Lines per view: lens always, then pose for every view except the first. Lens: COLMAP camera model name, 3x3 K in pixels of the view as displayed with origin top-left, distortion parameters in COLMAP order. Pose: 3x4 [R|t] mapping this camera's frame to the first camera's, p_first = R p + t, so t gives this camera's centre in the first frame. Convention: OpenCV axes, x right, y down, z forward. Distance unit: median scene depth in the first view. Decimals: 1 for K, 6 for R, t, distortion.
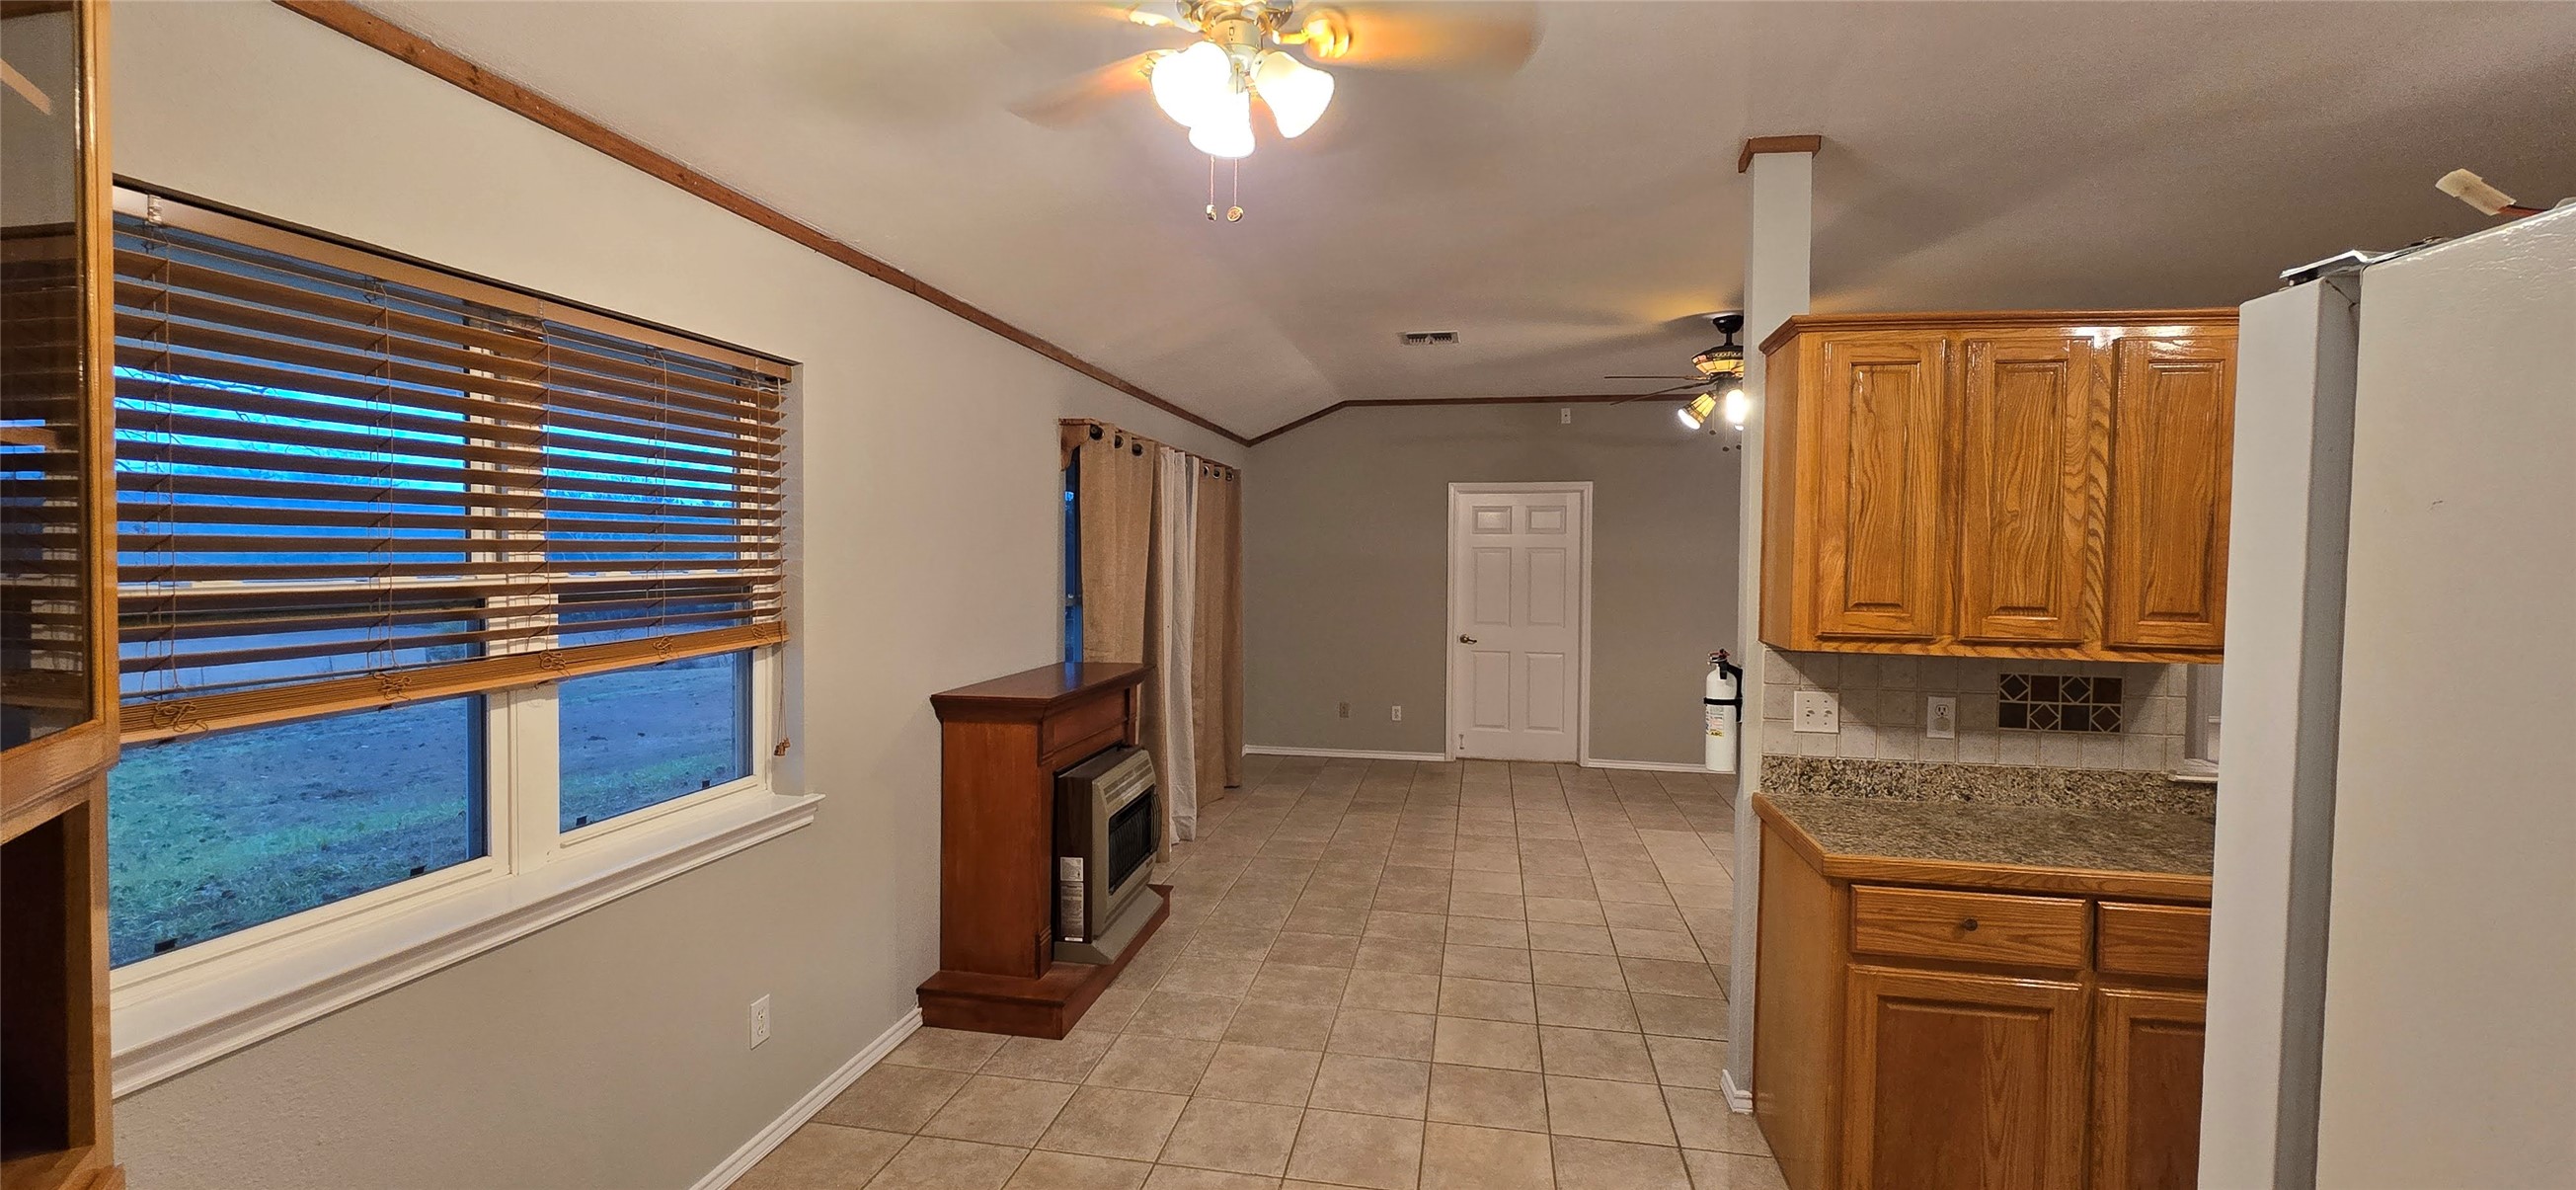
lens RADIAL K [[1054.3, 0, 1299.3], [0, 1054.3, 582.6], [0, 0, 1]] dist [-0.001052, -0.000918]
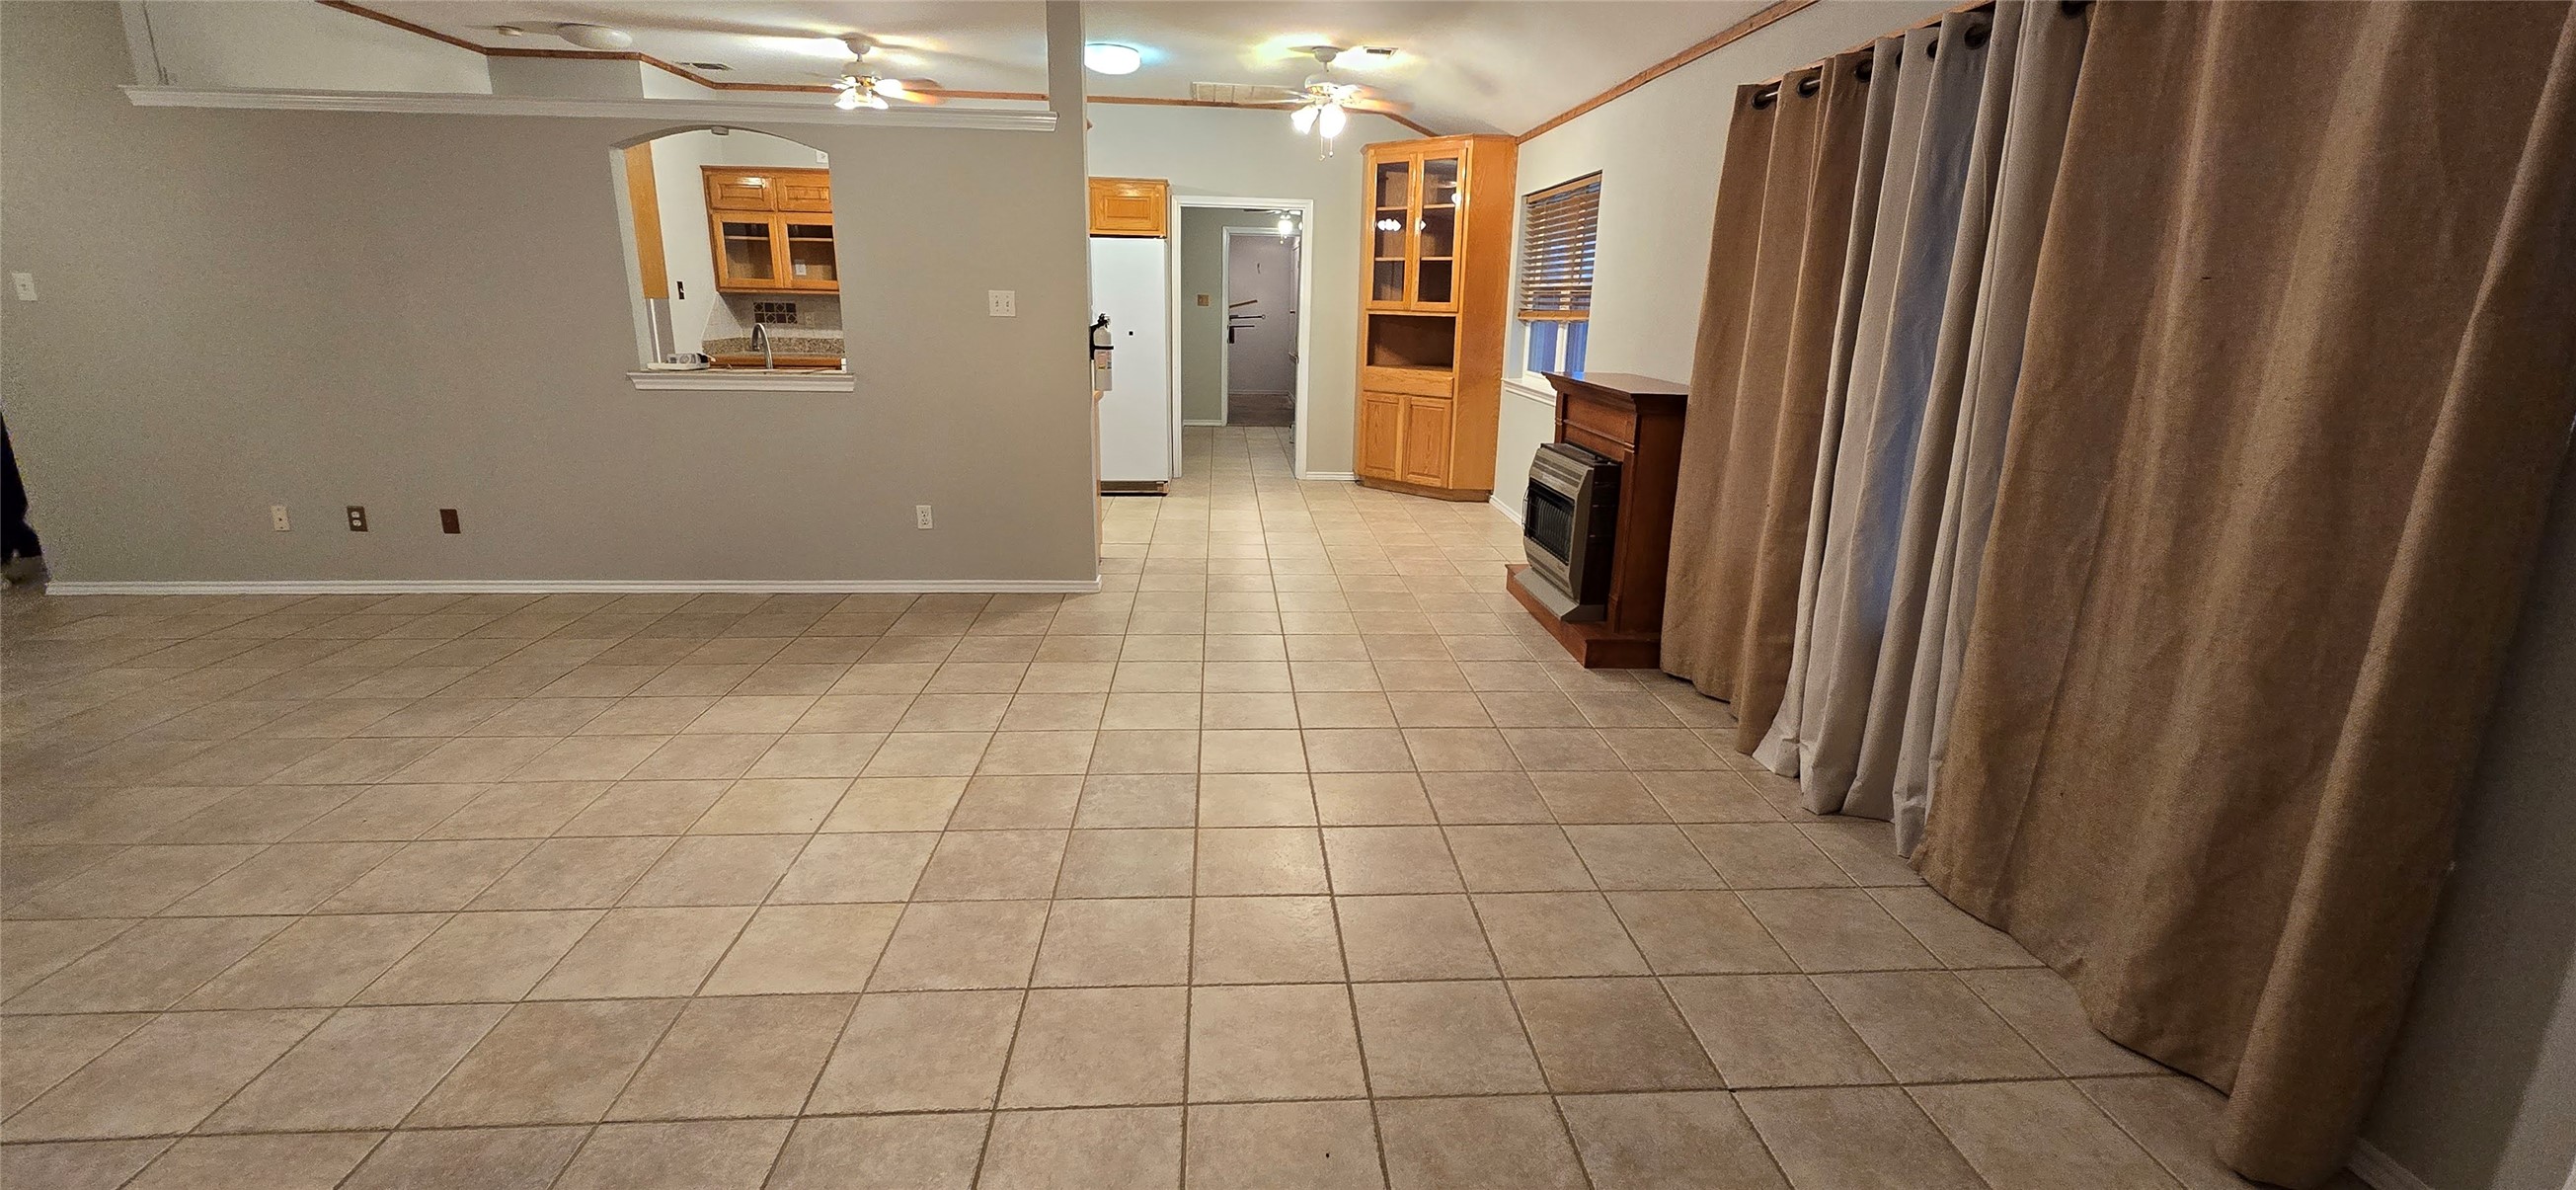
lens RADIAL K [[1054.3, 0, 1293.8], [0, 1054.3, 578.4], [0, 0, 1]] dist [-0.001052, -0.000918]
pose [[-0.969884, 0.030226, -0.241684, 0.379651], [-0.042026, 0.956621, 0.288290, -0.018522], [0.239914, 0.289765, -0.926541, 1.949254]]
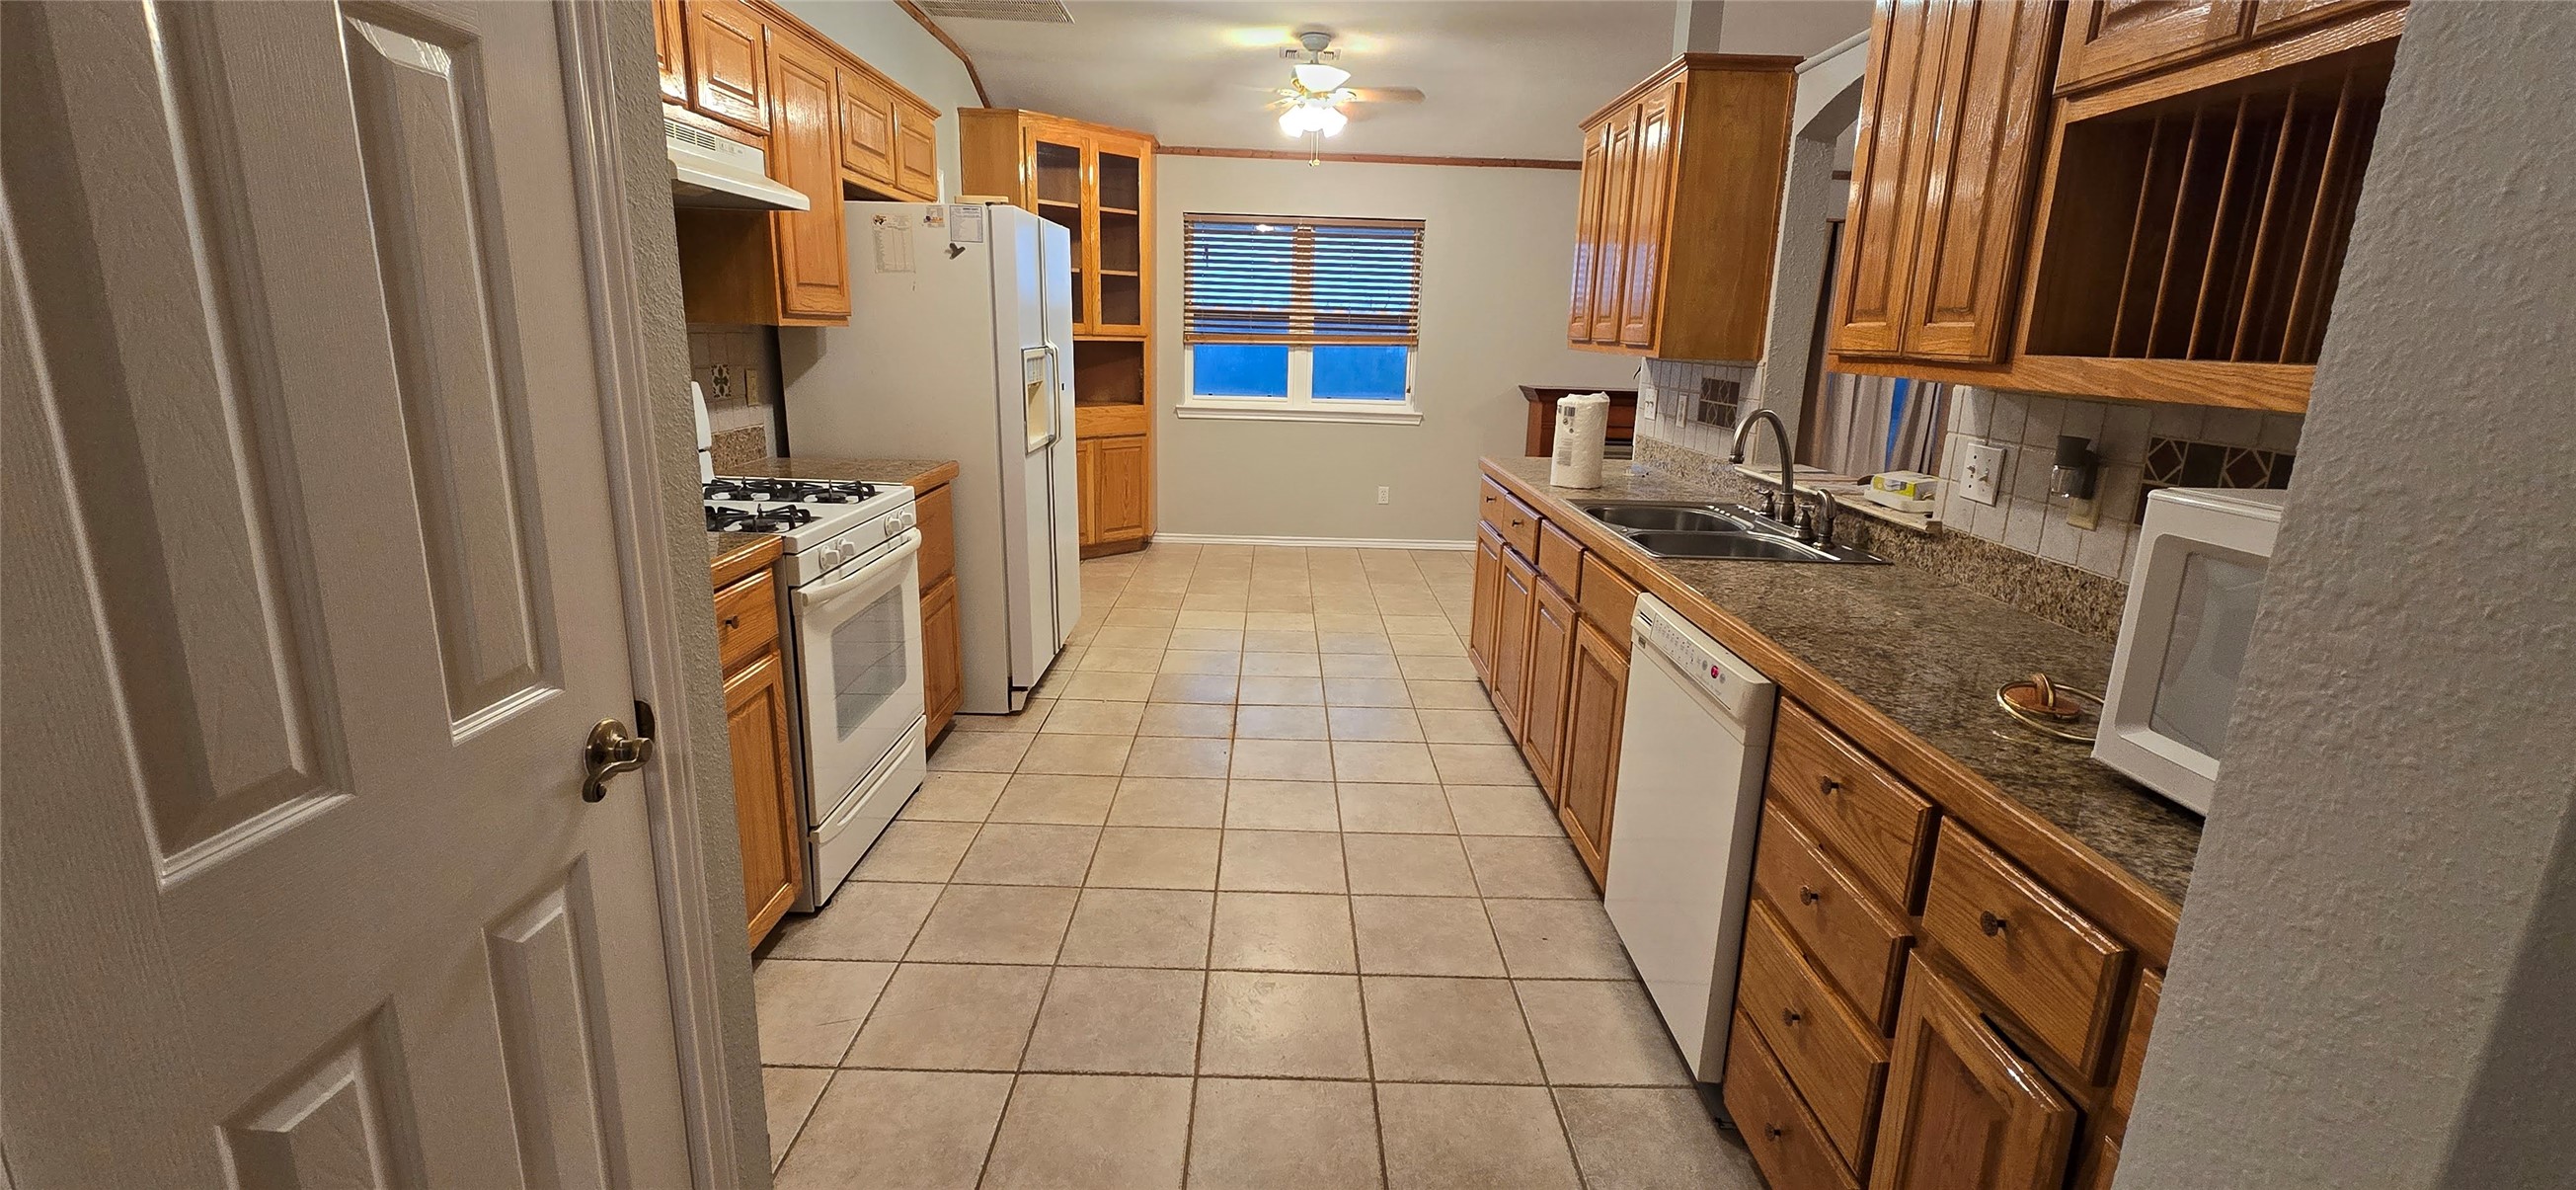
lens RADIAL K [[1054.3, 0, 1290.0], [0, 1054.3, 568.4], [0, 0, 1]] dist [-0.001052, -0.000918]
pose [[0.182222, 0.209934, -0.960585, 1.238751], [-0.059045, 0.977514, 0.202434, 0.058194], [0.981483, 0.019830, 0.190520, 0.218177]]
